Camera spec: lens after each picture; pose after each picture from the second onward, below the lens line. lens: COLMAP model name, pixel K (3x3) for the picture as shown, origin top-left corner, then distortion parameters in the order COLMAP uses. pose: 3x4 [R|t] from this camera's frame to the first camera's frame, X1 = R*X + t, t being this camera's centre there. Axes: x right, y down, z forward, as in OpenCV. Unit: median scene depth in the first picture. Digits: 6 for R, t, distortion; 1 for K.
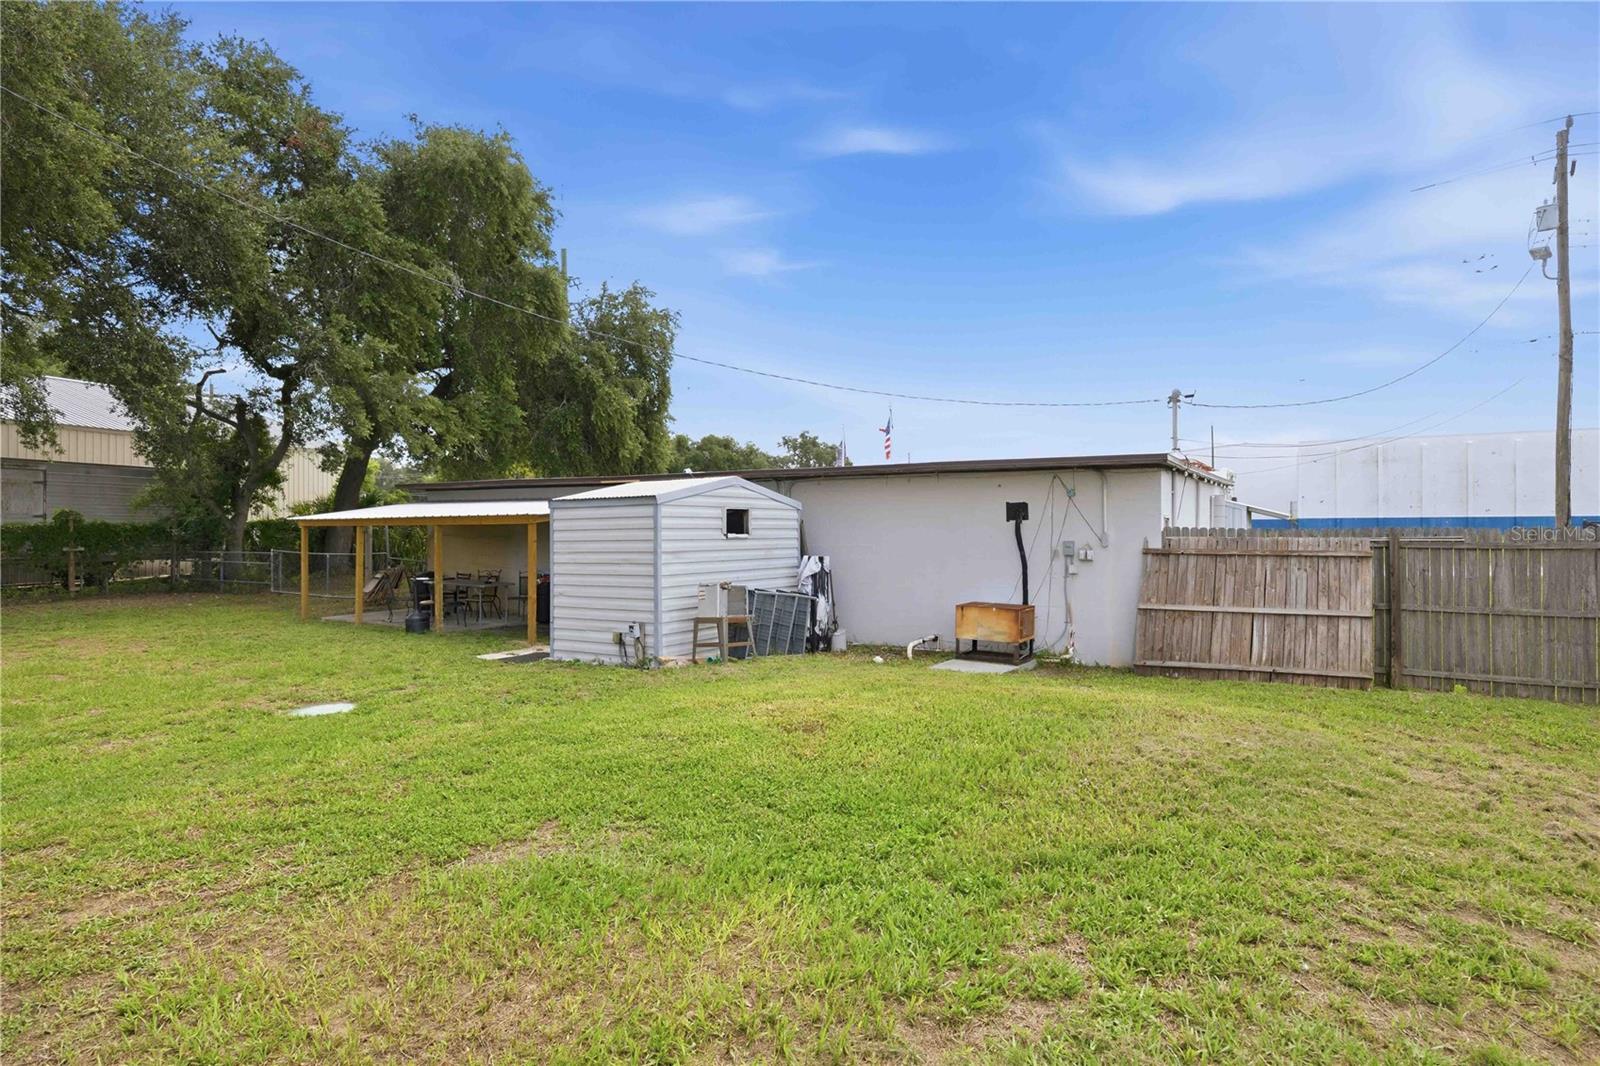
lens RADIAL K [[872.1, 0, 800.0], [0, 872.1, 533.0], [0, 0, 1]] dist [-0.003354, -0.001688]
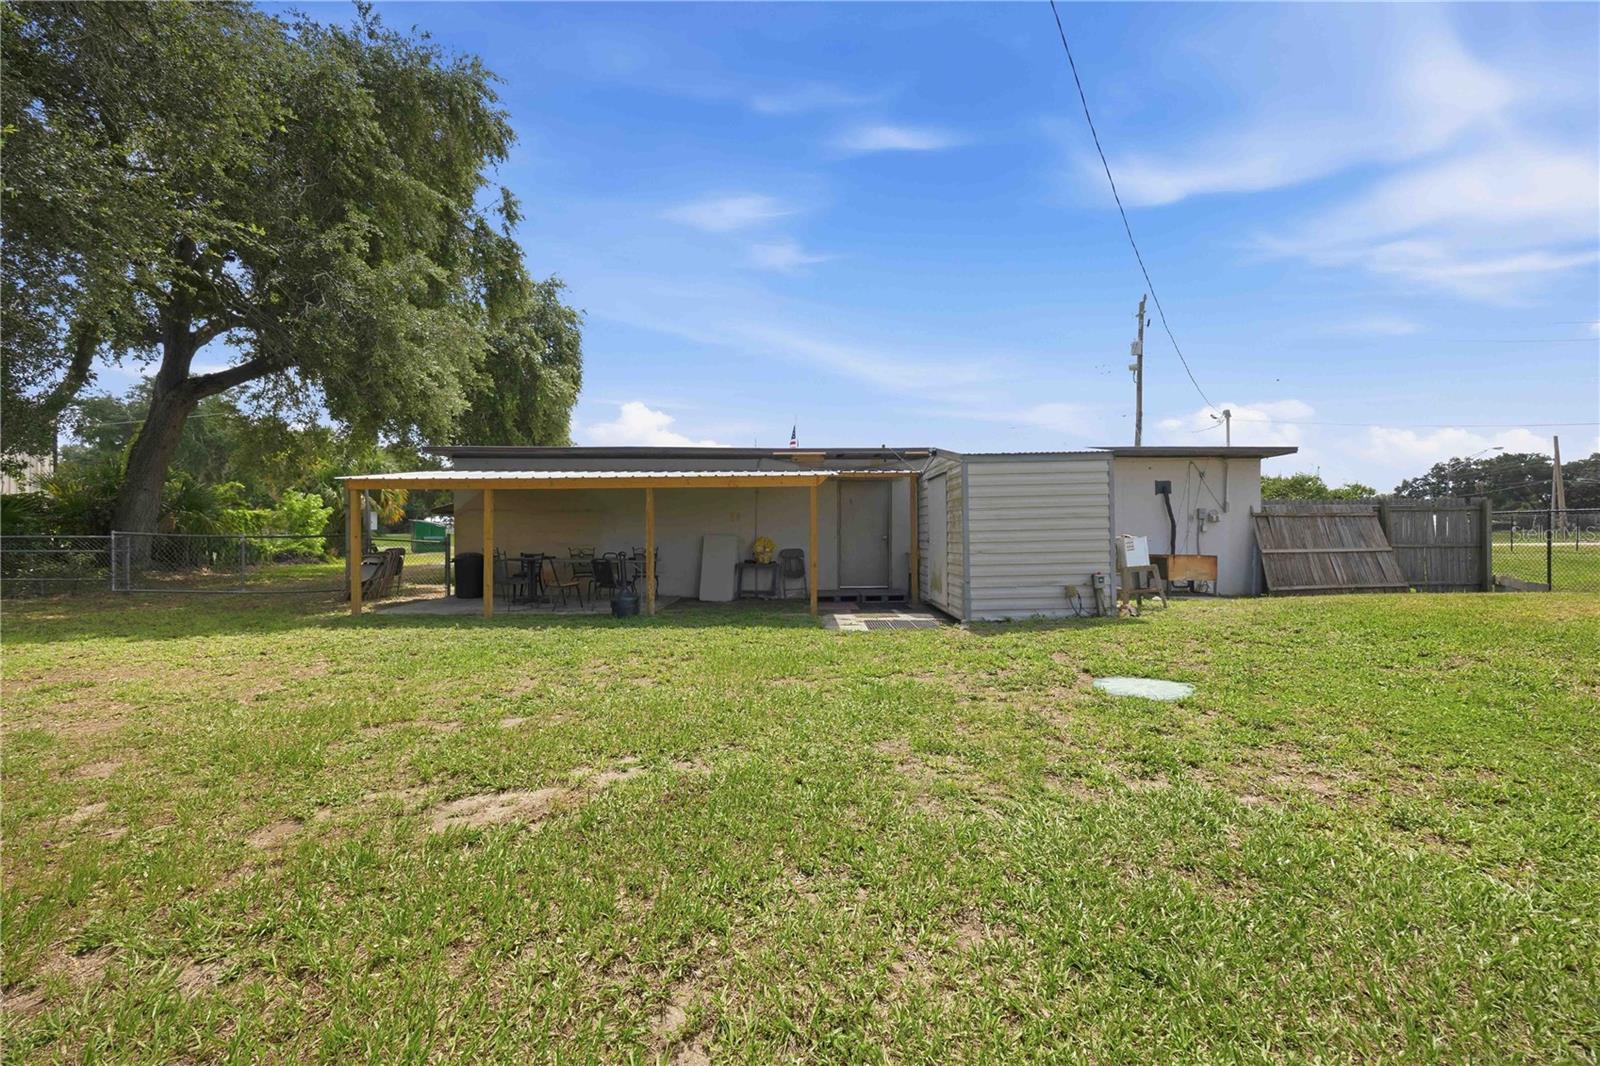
lens RADIAL K [[621.1, 0, 799.3], [0, 621.1, 539.3], [0, 0, 1]] dist [-0.000009, -0.000088]
pose [[0.835493, -0.008309, 0.549438, -0.761909], [0.007139, 0.999965, 0.004266, 0.049244], [-0.549455, 0.000359, 0.835523, 0.505525]]
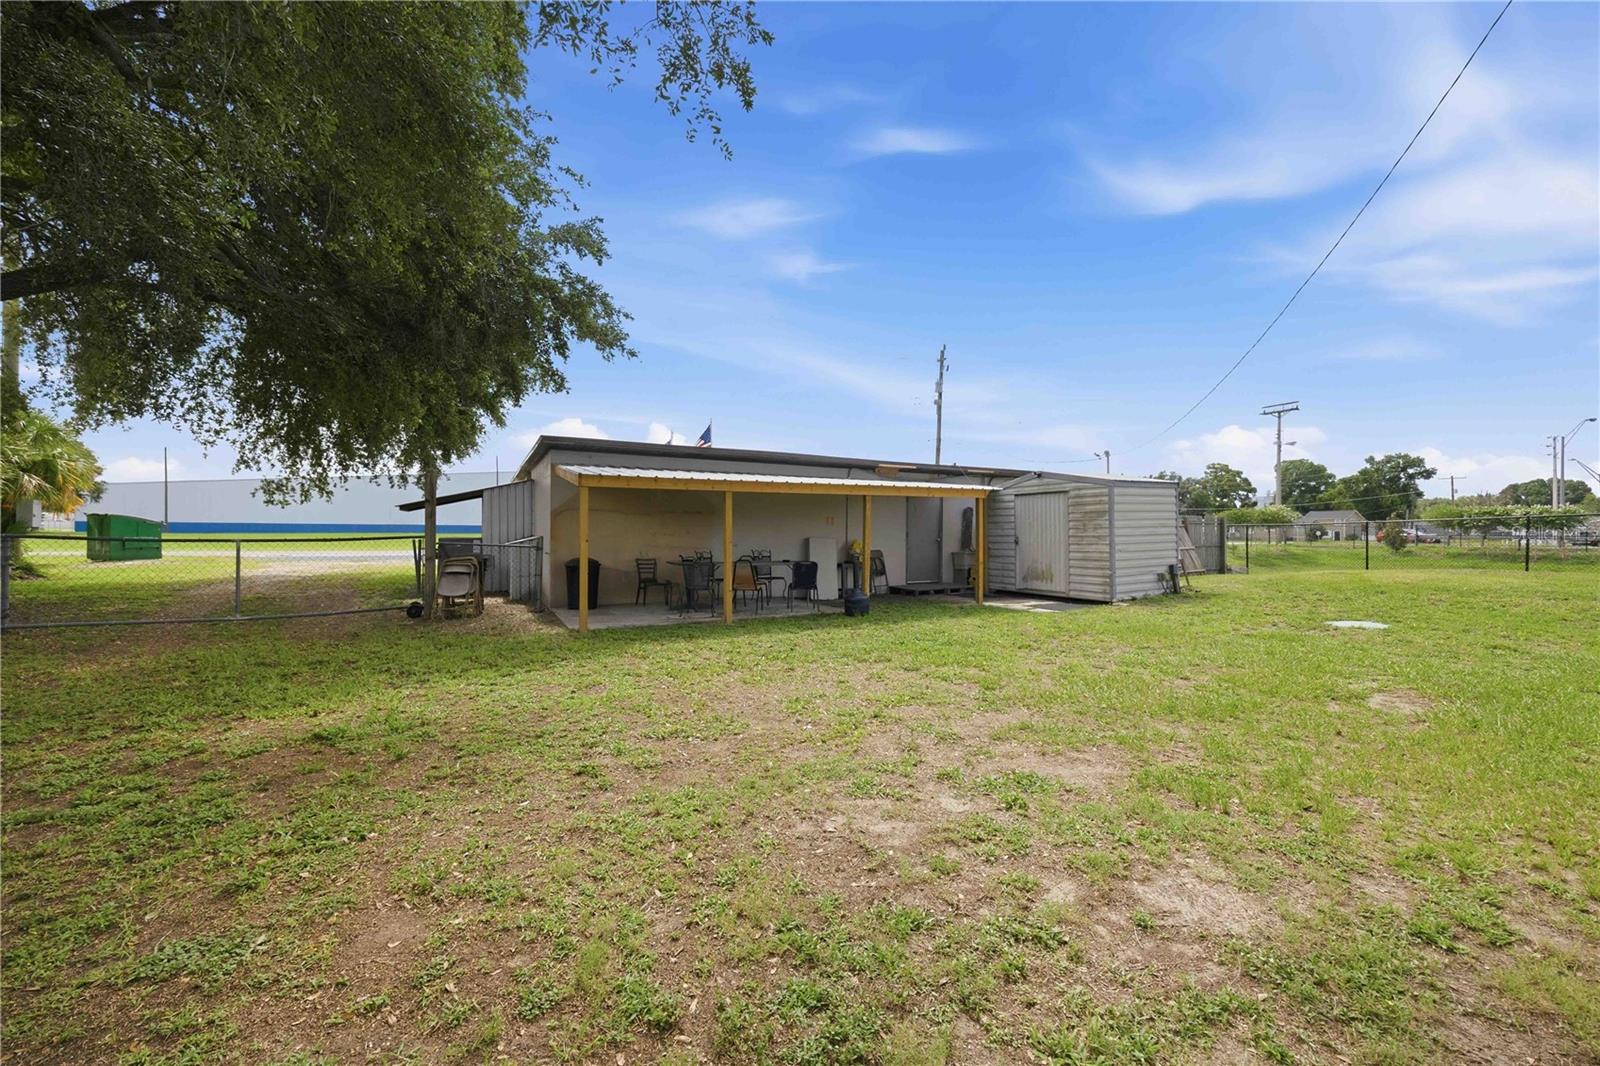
lens RADIAL K [[621.1, 0, 799.3], [0, 621.1, 539.3], [0, 0, 1]] dist [-0.000009, -0.000088]
pose [[0.482481, -0.007186, 0.875877, -1.251204], [0.003721, 0.999974, 0.006154, 0.042833], [-0.875898, 0.000290, 0.482496, 0.907632]]
